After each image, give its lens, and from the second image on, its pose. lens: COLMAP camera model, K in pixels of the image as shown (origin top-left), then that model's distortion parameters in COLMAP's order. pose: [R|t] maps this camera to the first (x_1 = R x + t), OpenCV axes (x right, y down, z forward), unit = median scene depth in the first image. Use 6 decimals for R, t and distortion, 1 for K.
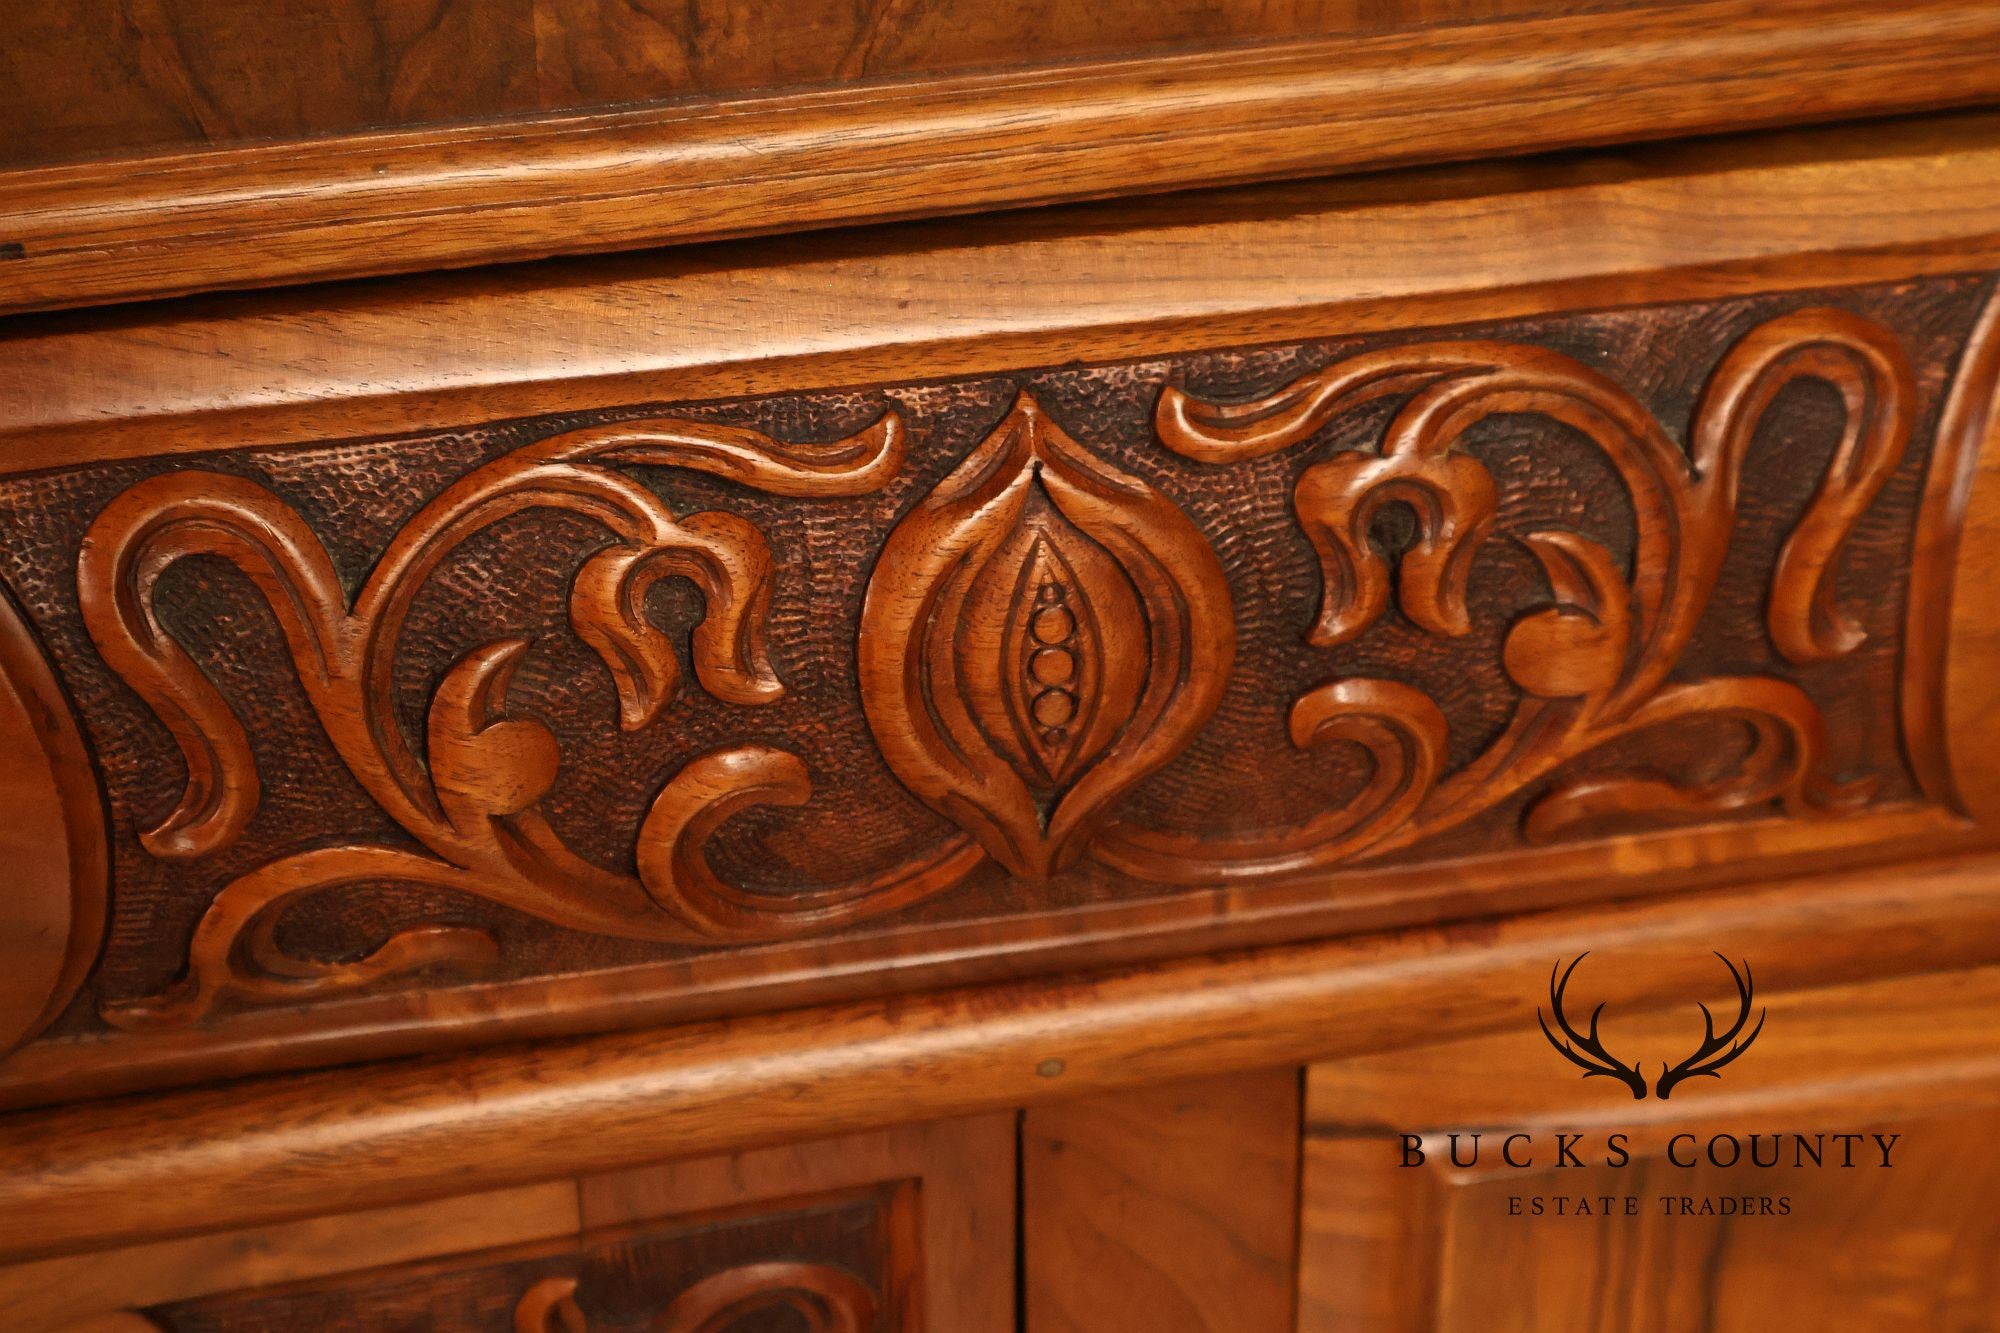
lens RADIAL K [[3914.7, 0, 972.2], [0, 3914.7, 670.8], [0, 0, 1]] dist [-0.006877, 0.078316]
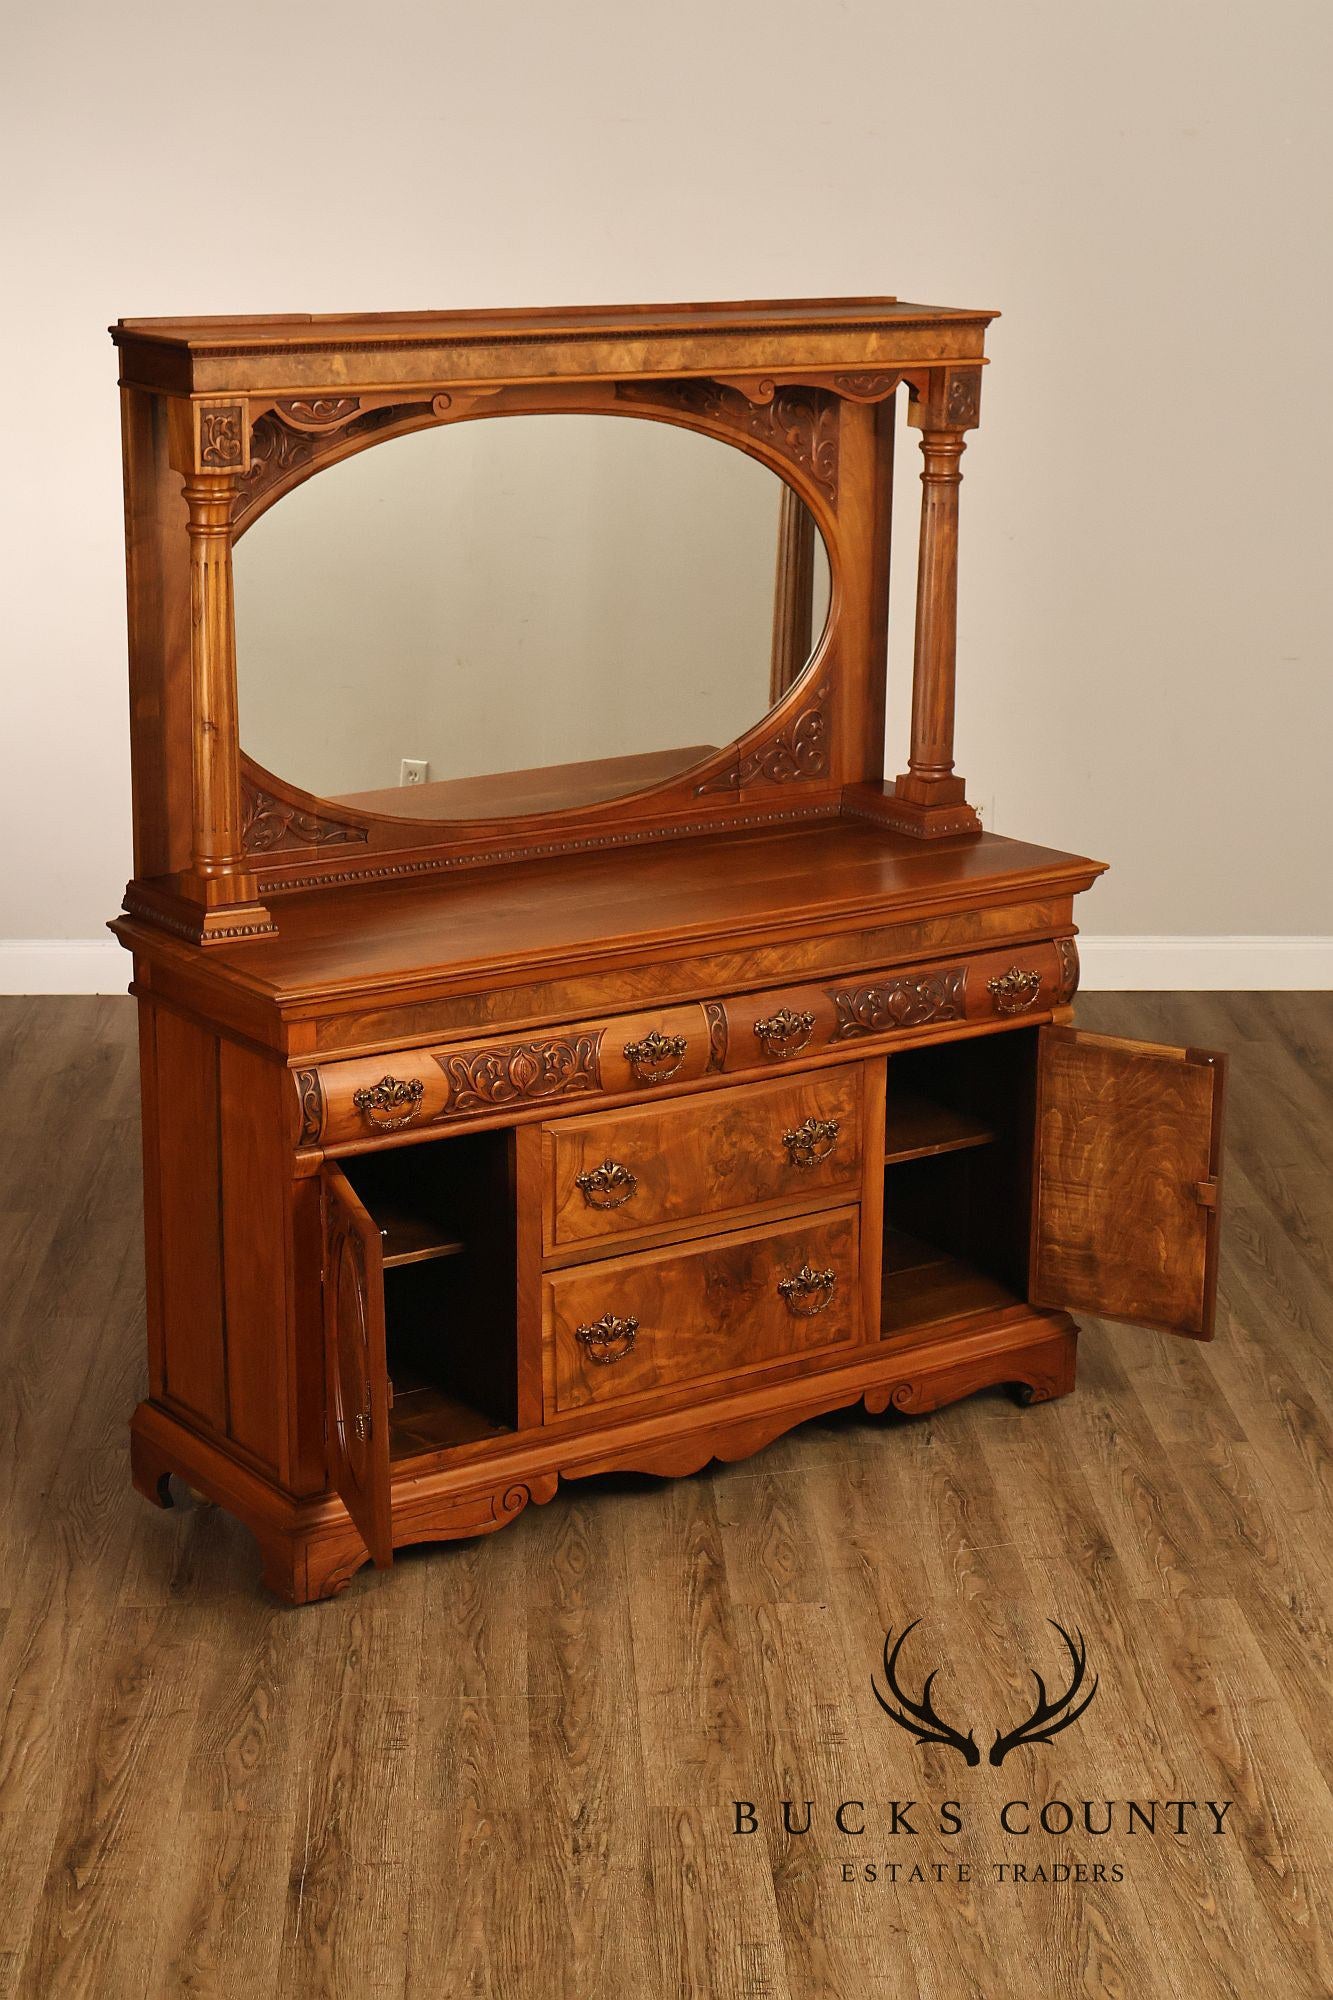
lens RADIAL K [[3310.1, 0, 666.5], [0, 3310.1, 1000.0], [0, 0, 1]] dist [-0.001496, -0.017462]
pose [[0.931418, -0.073056, 0.356543, -2.945907], [0.164630, 0.958264, -0.233723, 2.071338], [-0.324587, 0.276391, 0.904572, -7.686117]]
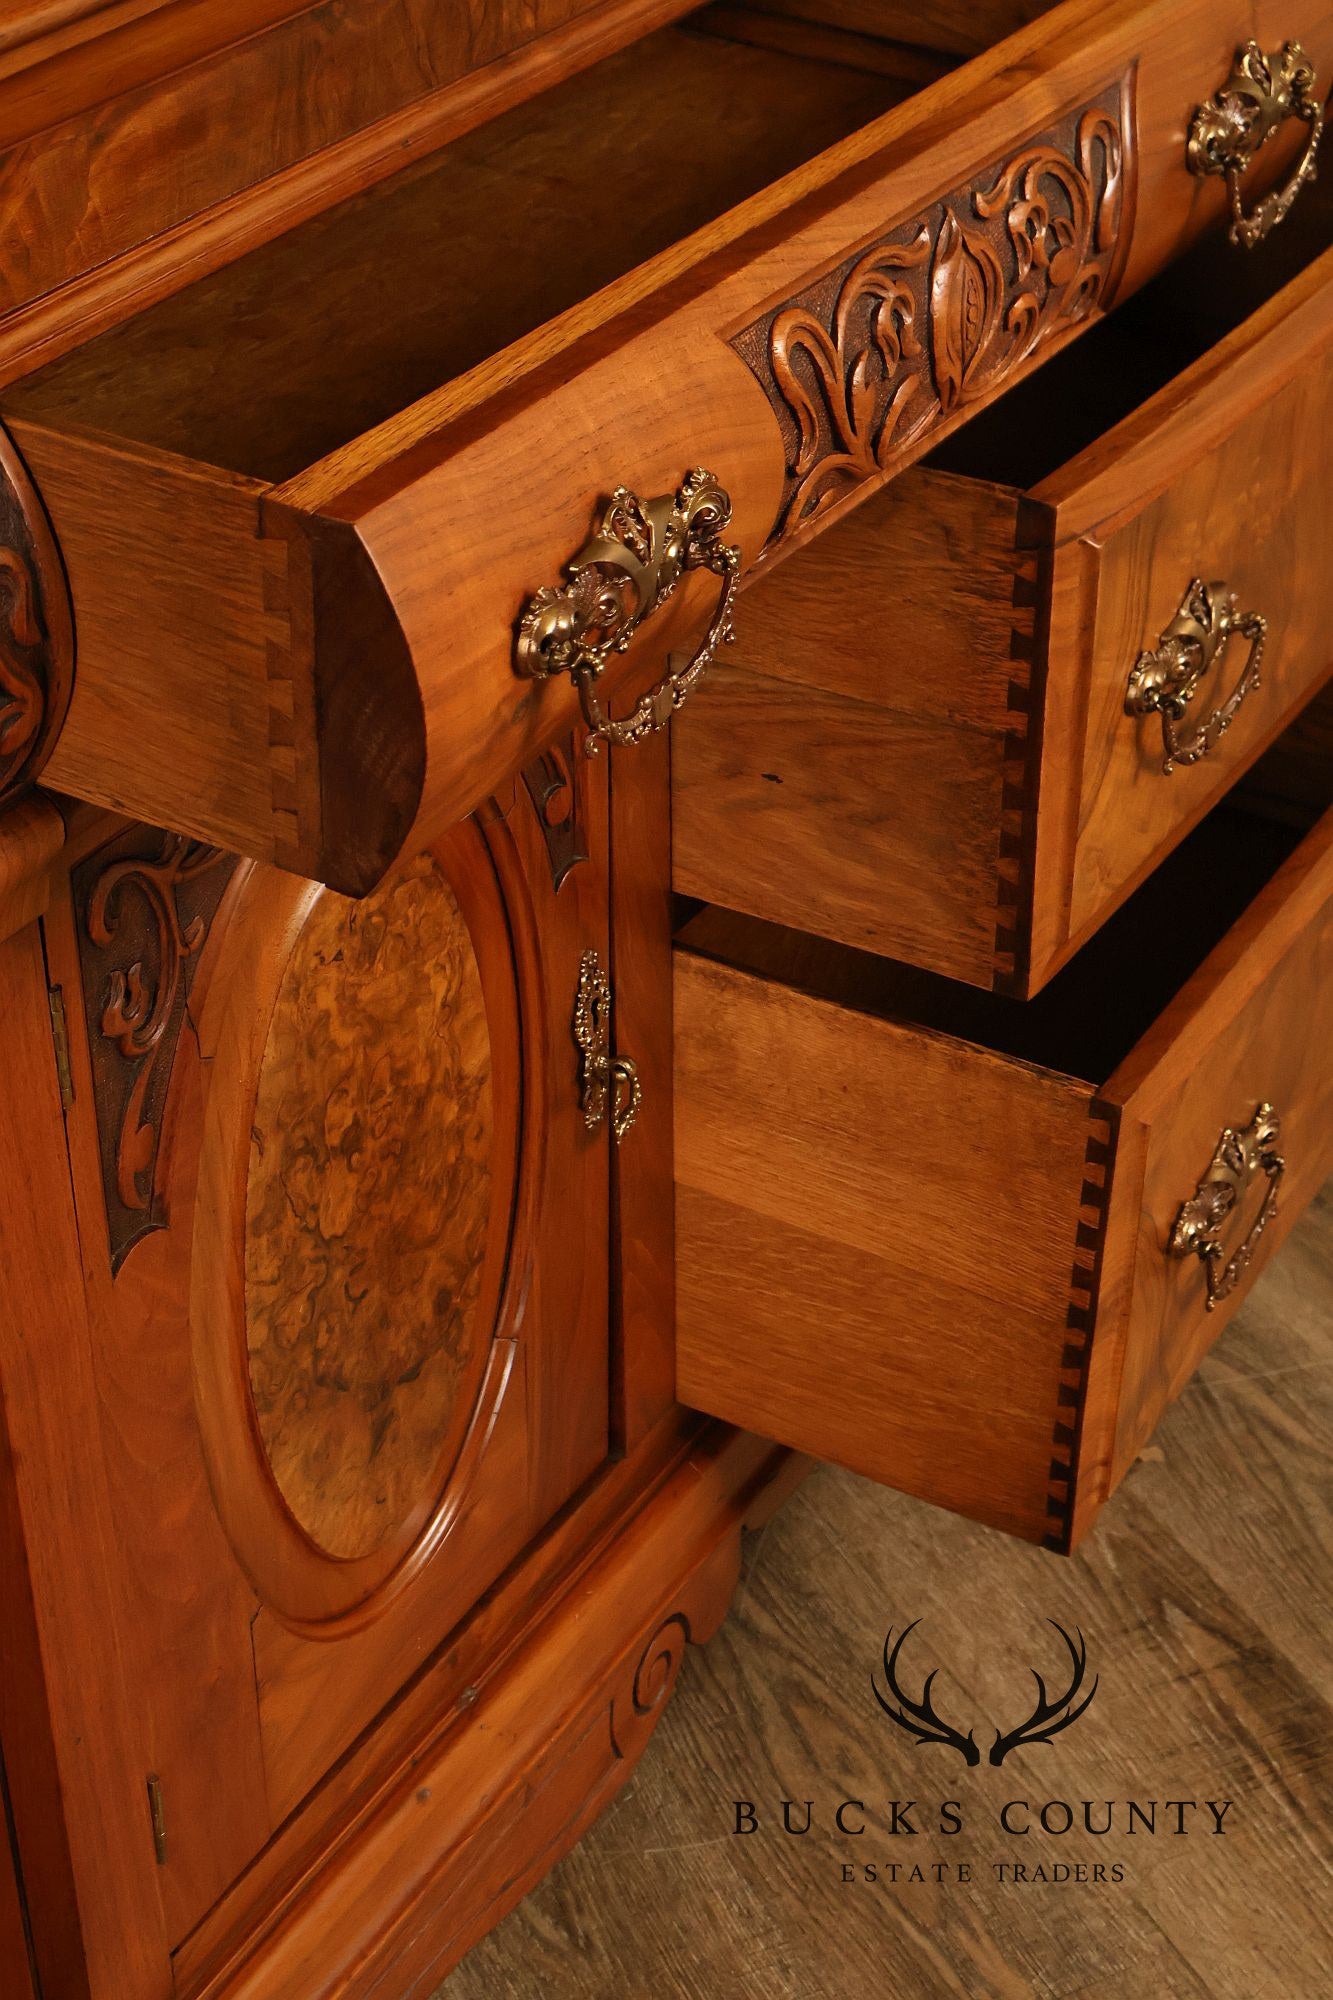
lens RADIAL K [[3500.3, 0, 666.5], [0, 3500.3, 1000.0], [0, 0, 1]] dist [-0.018636, 0.162311]
pose [[0.691300, -0.392258, 0.606826, -1.620158], [0.360948, 0.914997, 0.180269, 0.049744], [-0.625956, 0.094413, 0.774122, -0.768149]]
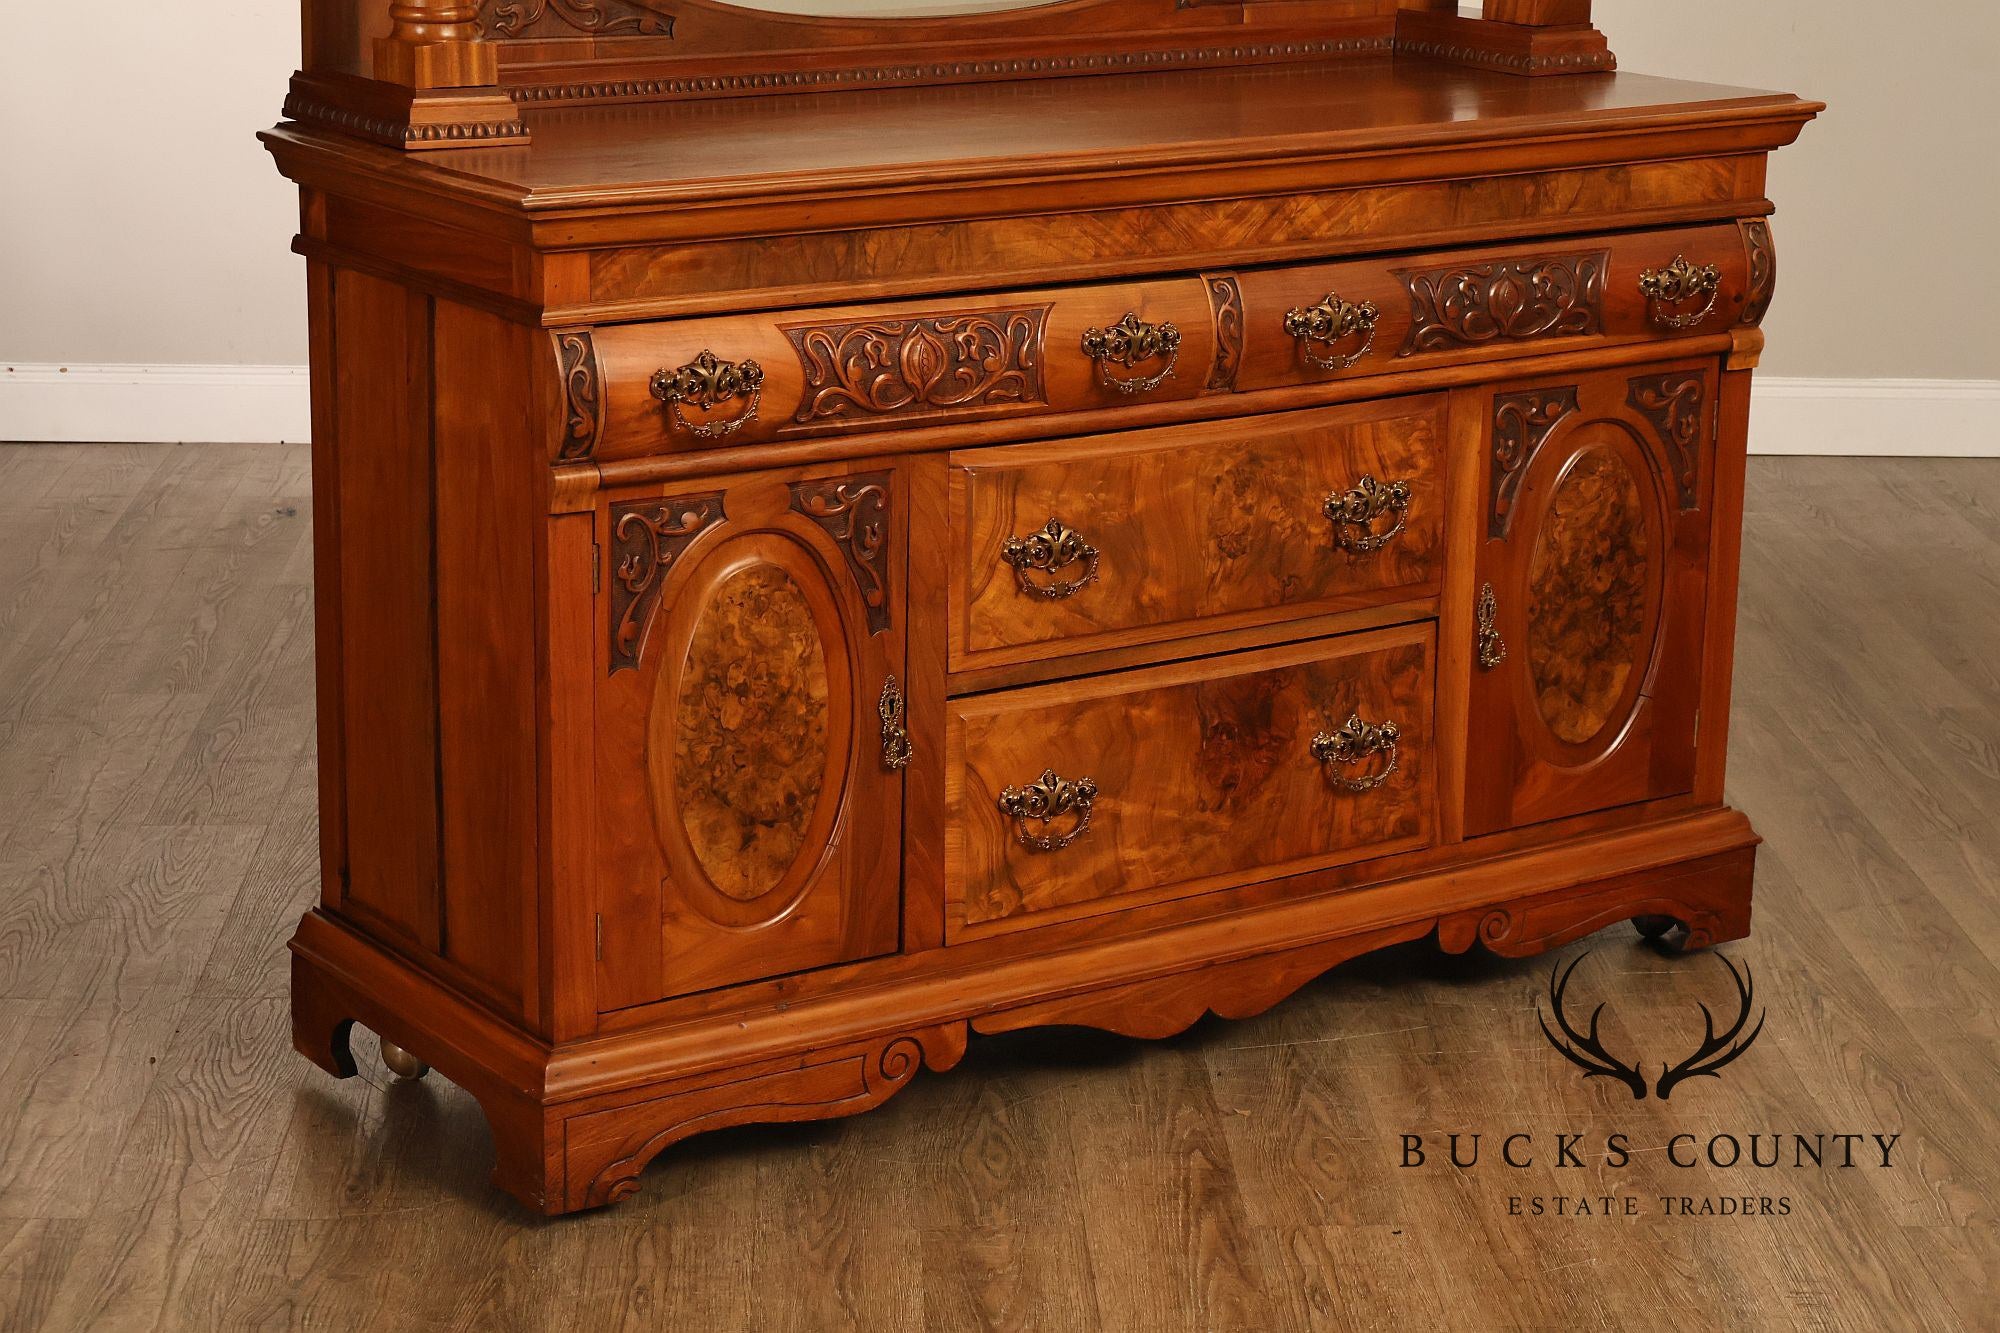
lens RADIAL K [[3917.9, 0, 1000.0], [0, 3917.9, 666.5], [0, 0, 1]] dist [0.026327, -0.147910]
pose [[0.932511, -0.061953, 0.355788, -2.351464], [0.155528, 0.958029, -0.240814, 2.201235], [-0.325936, 0.279897, 0.903008, -5.123086]]
